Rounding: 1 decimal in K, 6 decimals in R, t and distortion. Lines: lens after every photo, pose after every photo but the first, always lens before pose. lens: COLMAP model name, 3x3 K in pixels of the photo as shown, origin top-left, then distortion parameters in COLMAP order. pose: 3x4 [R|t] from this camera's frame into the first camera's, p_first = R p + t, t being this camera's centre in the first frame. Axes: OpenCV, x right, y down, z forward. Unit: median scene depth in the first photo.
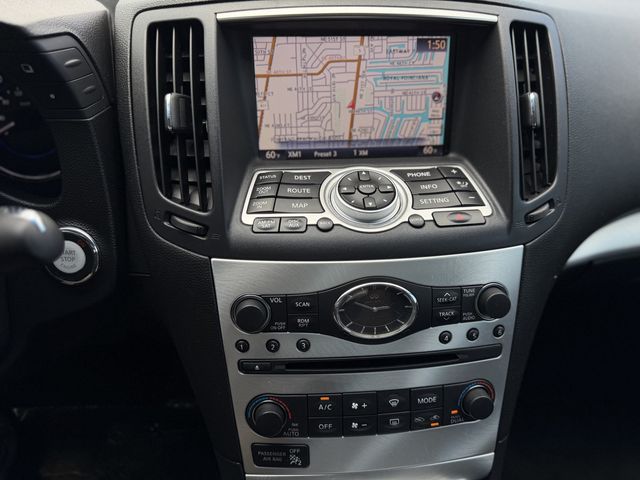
lens RADIAL K [[462.6, 0, 320.0], [0, 462.6, 240.0], [0, 0, 1]] dist [-0.005527, -0.005425]
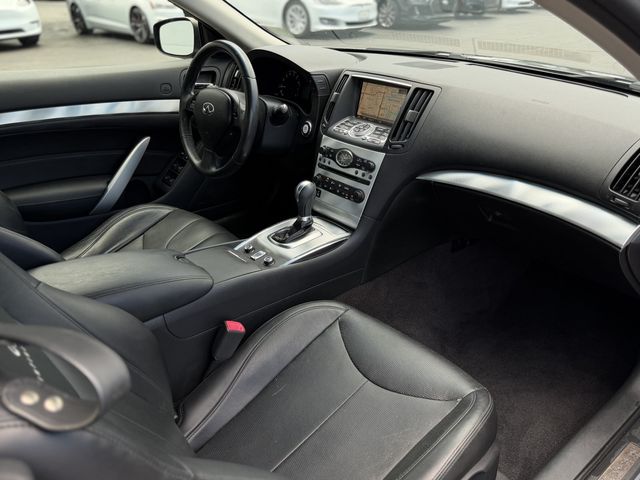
lens RADIAL K [[534.2, 0, 320.0], [0, 534.2, 240.0], [0, 0, 1]] dist [0.007994, 0.001437]
pose [[0.561917, 0.349779, -0.749602, 3.177249], [-0.418532, 0.901867, 0.107088, 0.344293], [0.713499, 0.253558, 0.653168, -1.587304]]
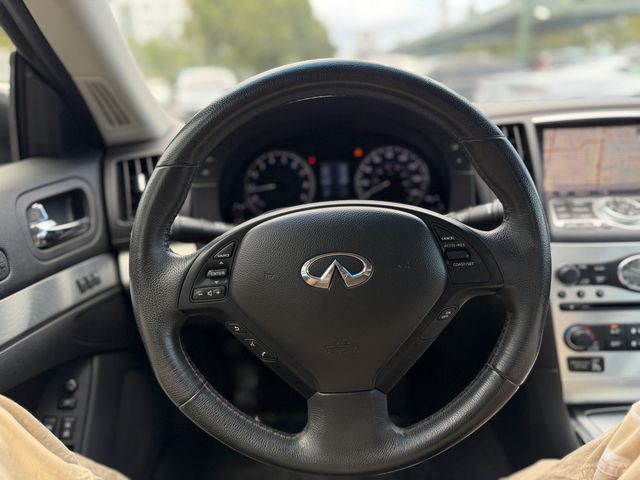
lens RADIAL K [[462.6, 0, 320.0], [0, 462.6, 240.0], [0, 0, 1]] dist [-0.005527, -0.005425]
pose [[0.993186, -0.015865, -0.115453, -0.851666], [-0.007587, 0.979787, -0.199900, 0.373152], [0.116291, 0.199414, 0.972991, -0.828992]]
